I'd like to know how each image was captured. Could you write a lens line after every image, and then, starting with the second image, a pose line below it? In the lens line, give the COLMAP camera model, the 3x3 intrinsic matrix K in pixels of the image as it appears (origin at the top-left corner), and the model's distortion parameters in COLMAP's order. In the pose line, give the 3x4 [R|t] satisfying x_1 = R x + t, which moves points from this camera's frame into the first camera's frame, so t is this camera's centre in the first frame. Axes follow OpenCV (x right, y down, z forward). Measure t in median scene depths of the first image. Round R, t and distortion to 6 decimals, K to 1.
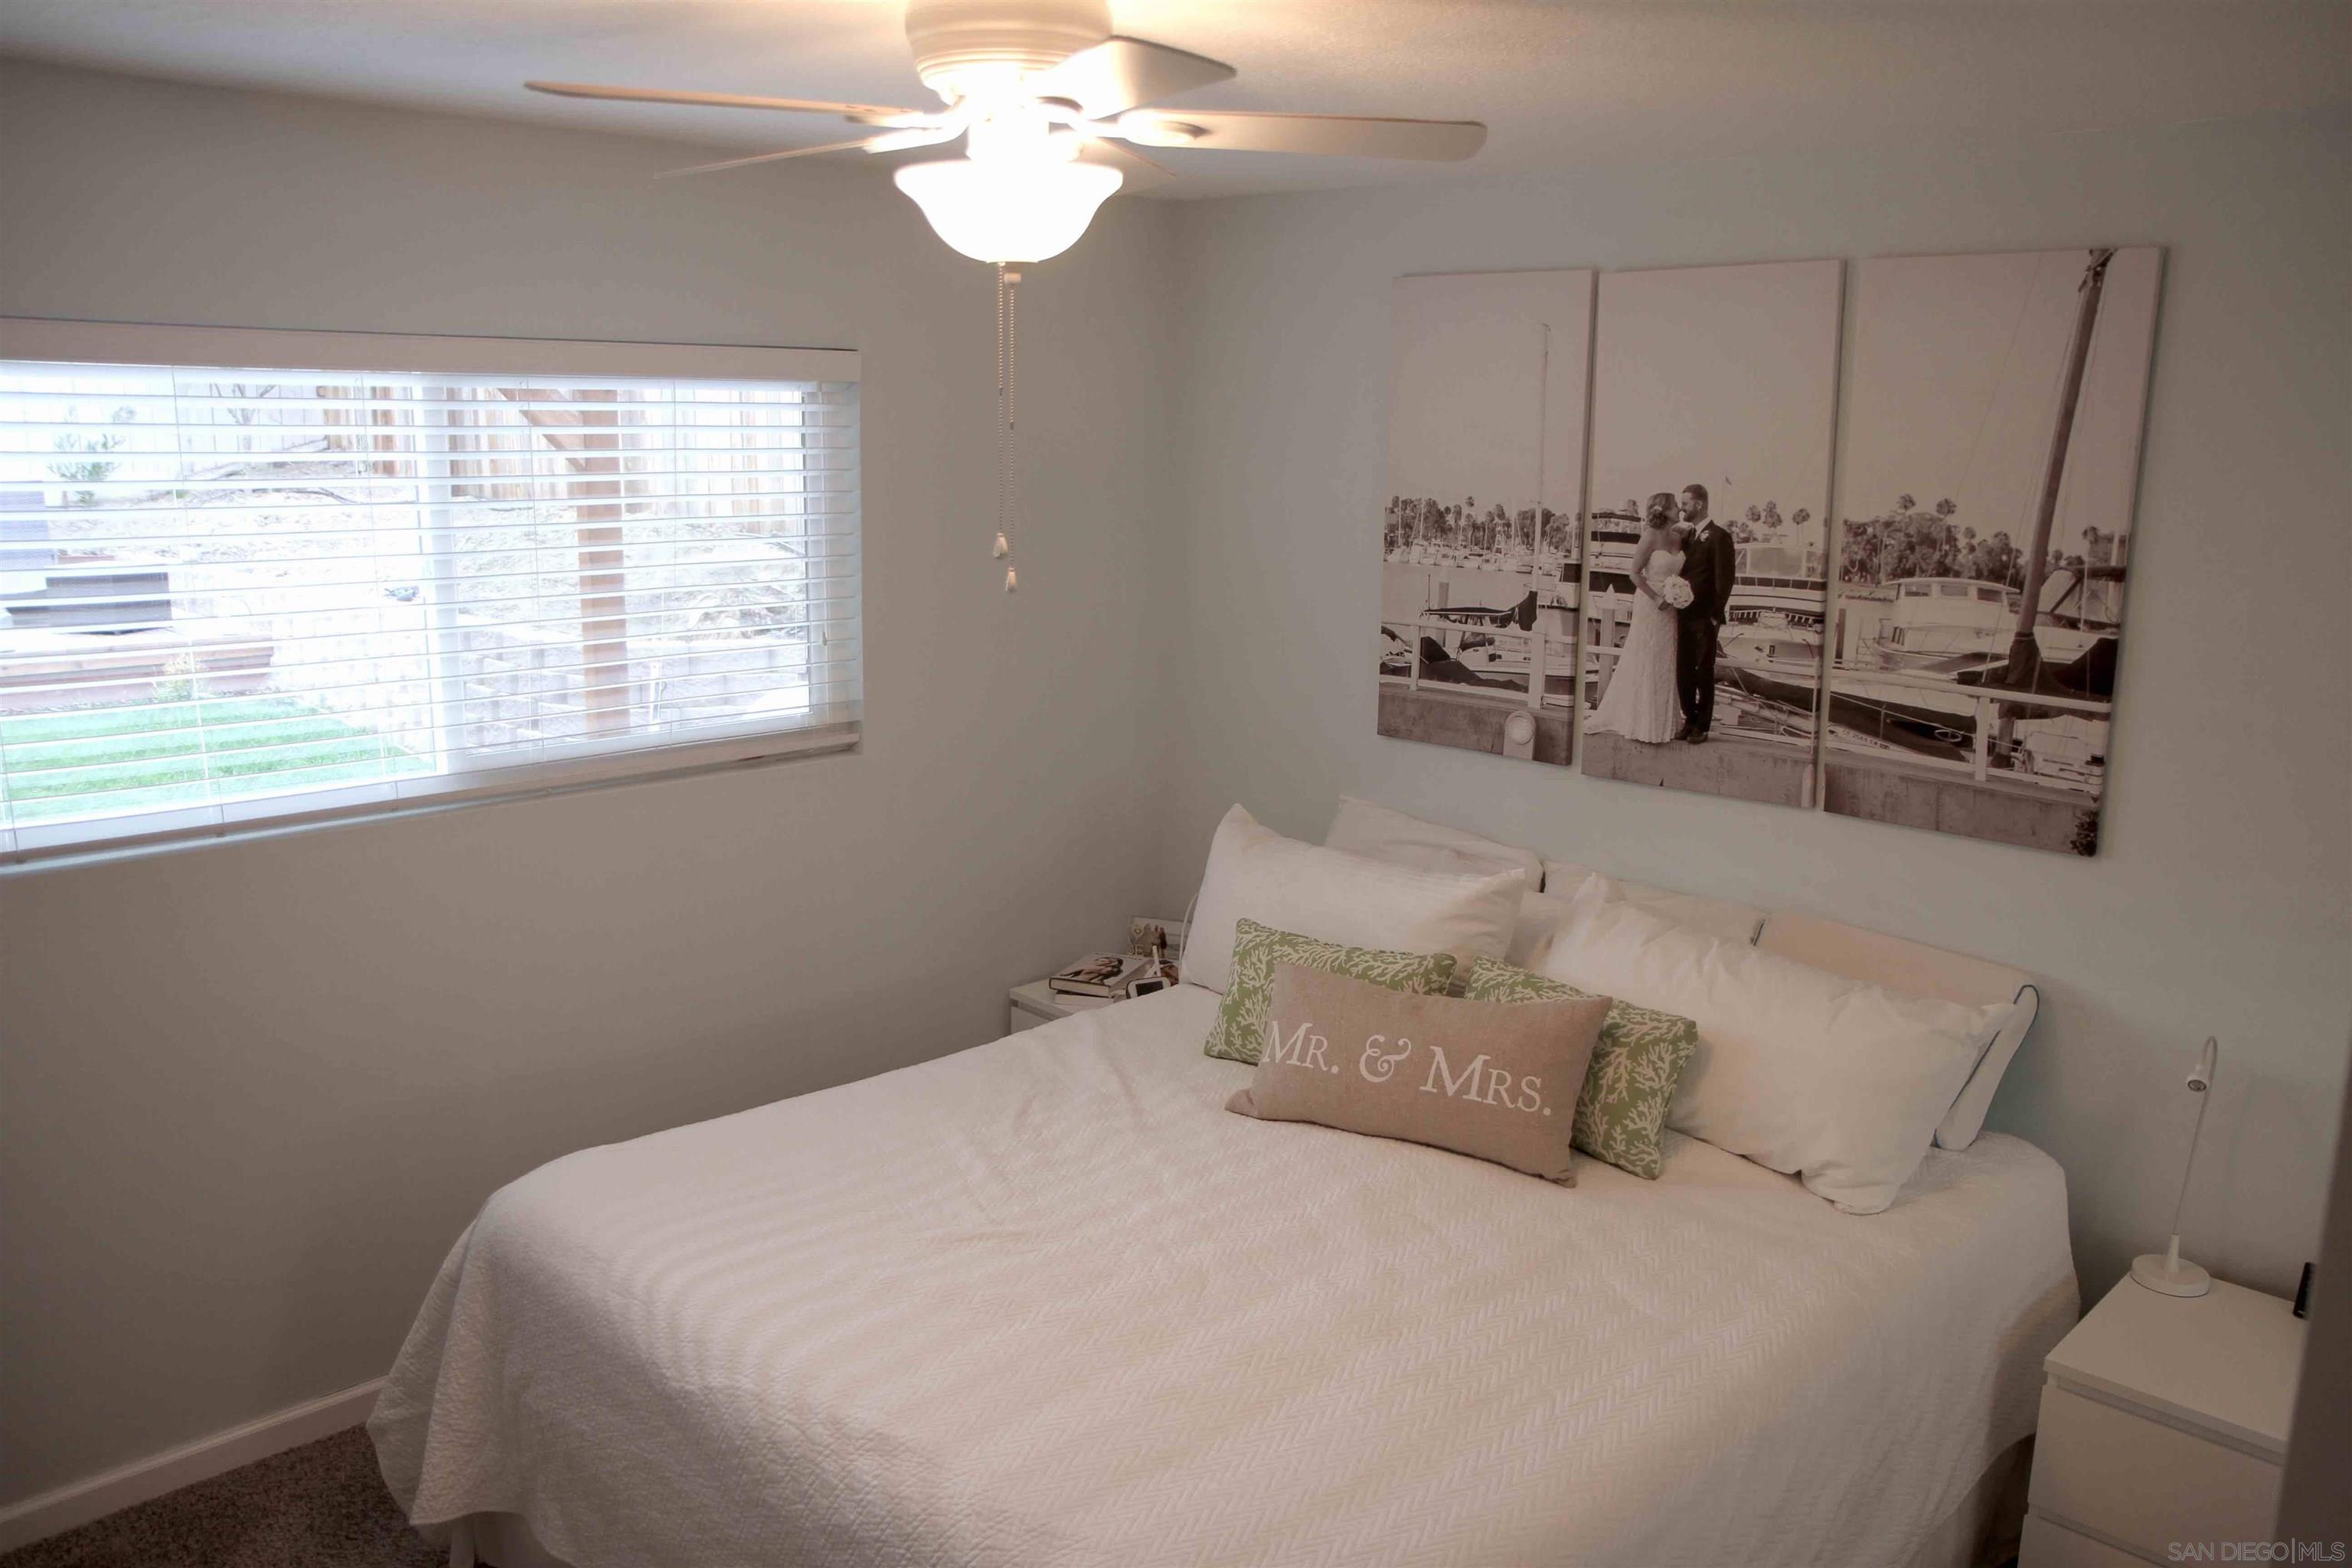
lens RADIAL K [[1832.1, 0, 1176.0], [0, 1832.1, 784.0], [0, 0, 1]] dist [-0.121372, 0.128084]
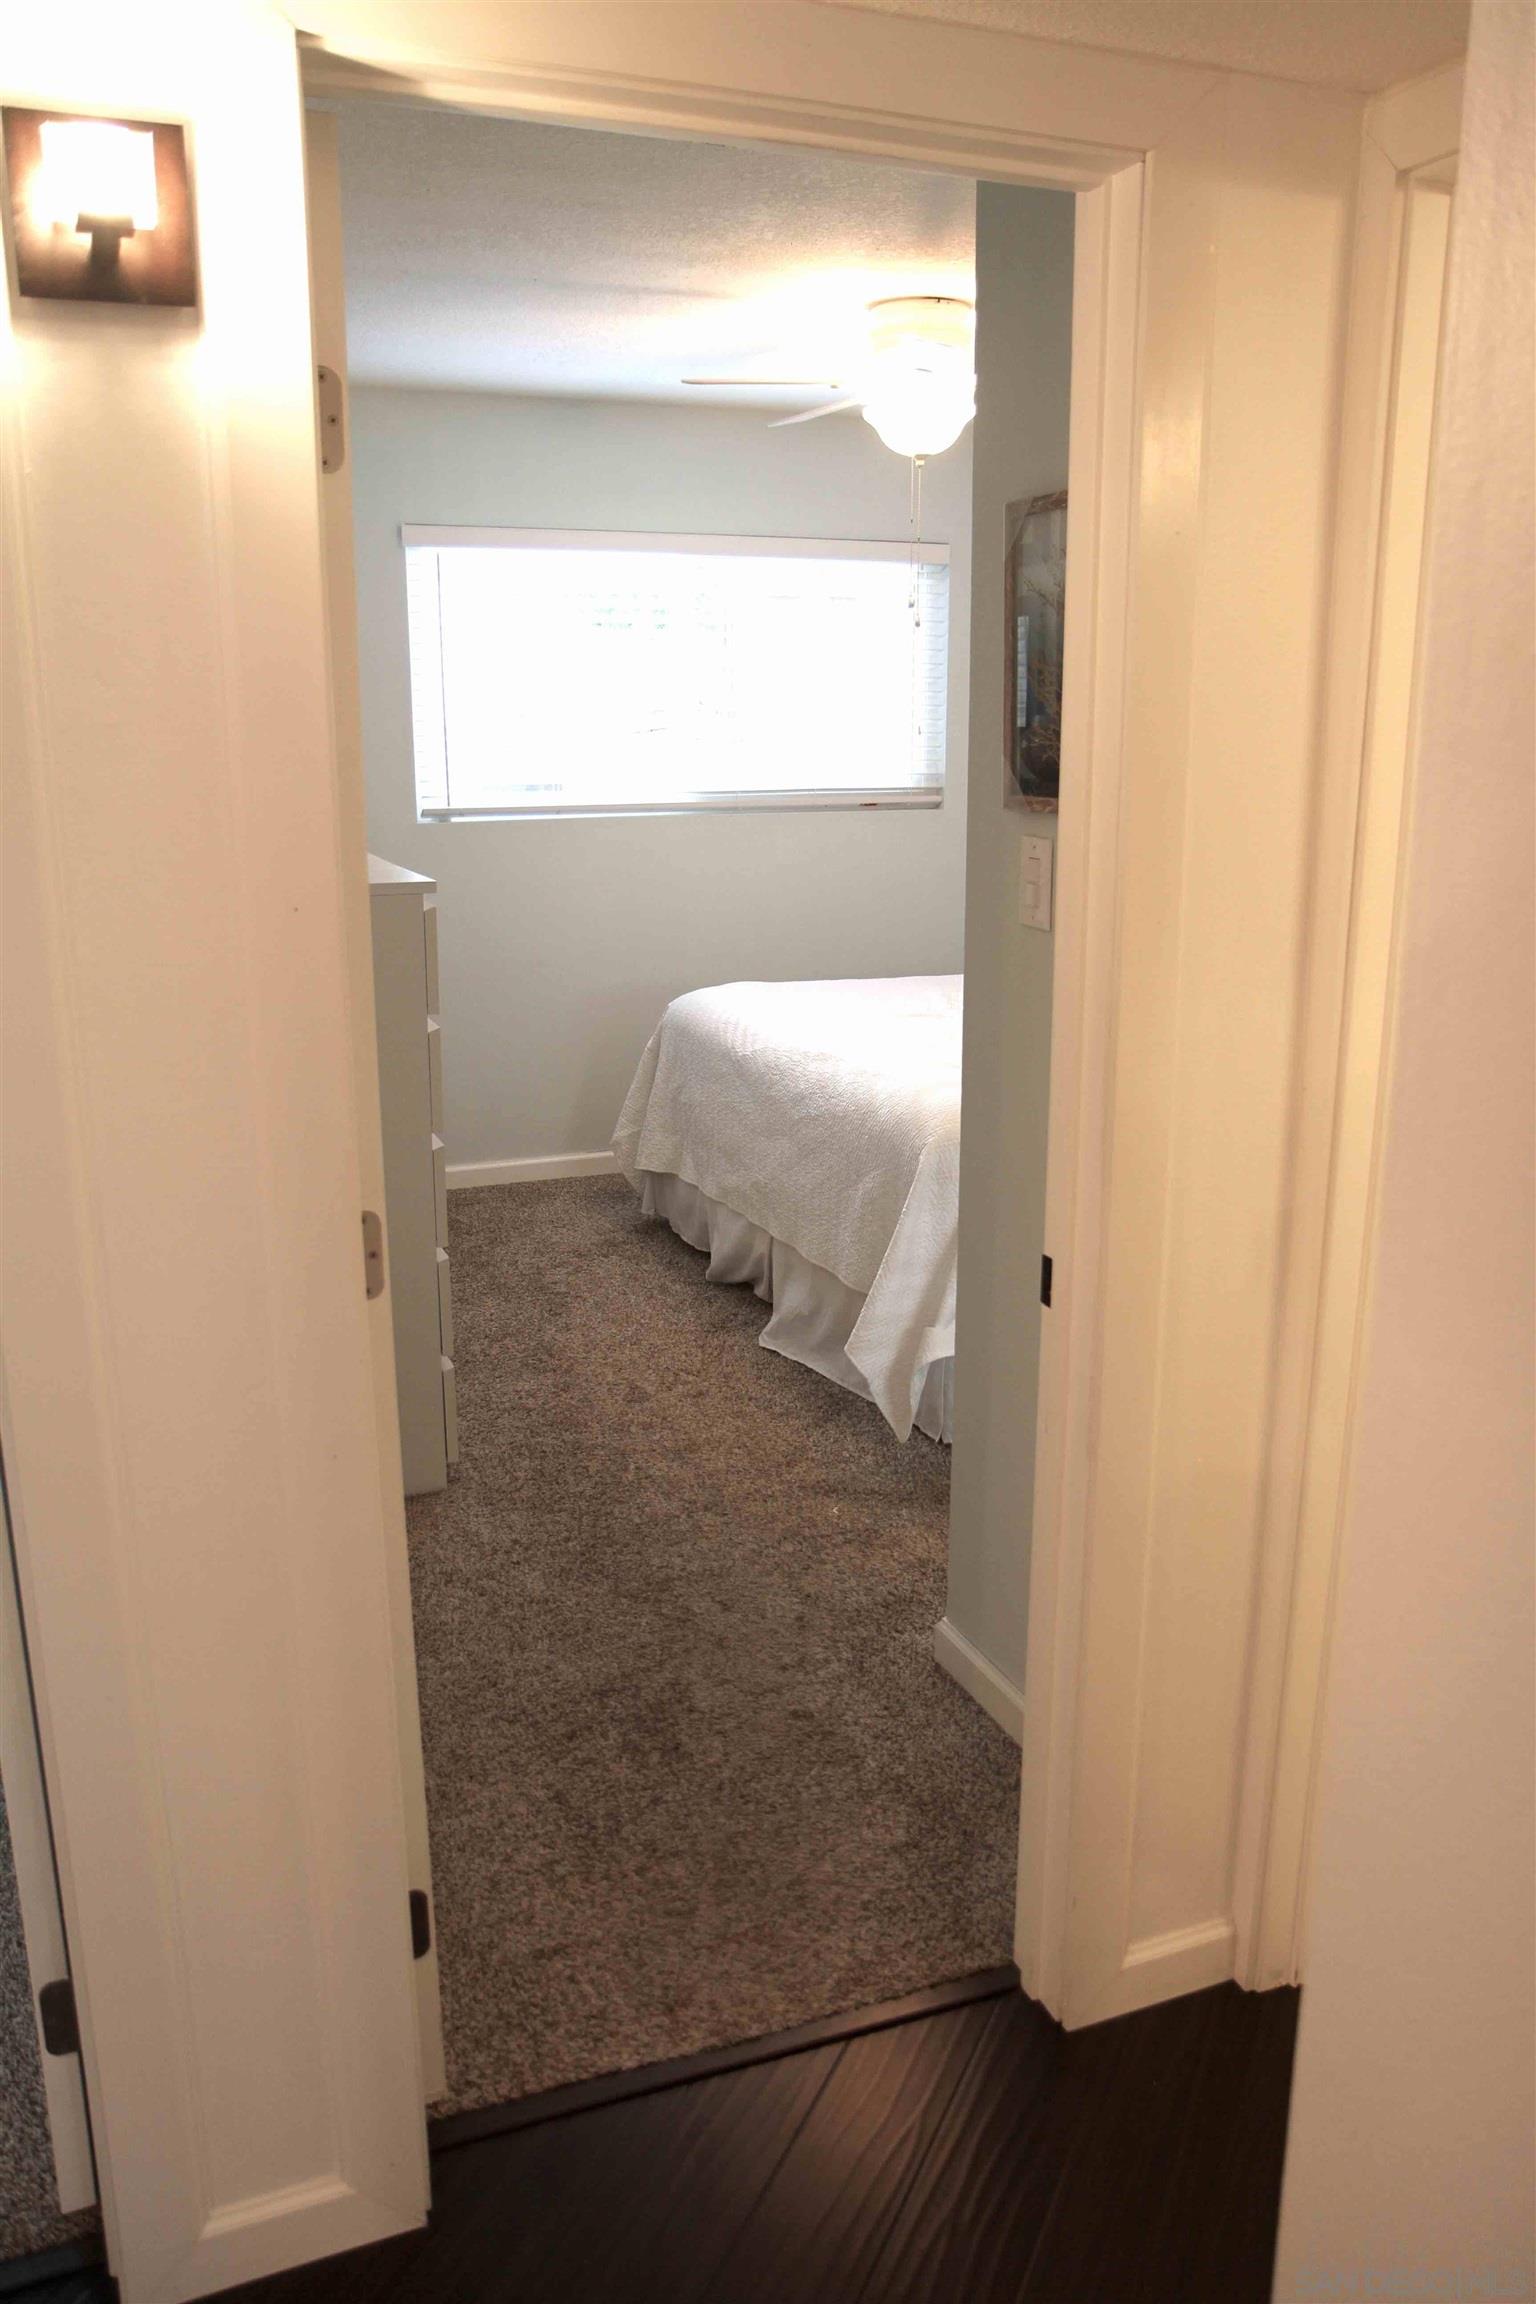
lens RADIAL K [[1794.7, 0, 768.0], [0, 1794.7, 1152.0], [0, 0, 1]] dist [-0.121372, 0.128084]
pose [[0.917683, 0.082141, -0.388729, 0.319039], [-0.065802, 0.996306, 0.055185, 0.209924], [0.391825, -0.025063, 0.919698, -0.478872]]
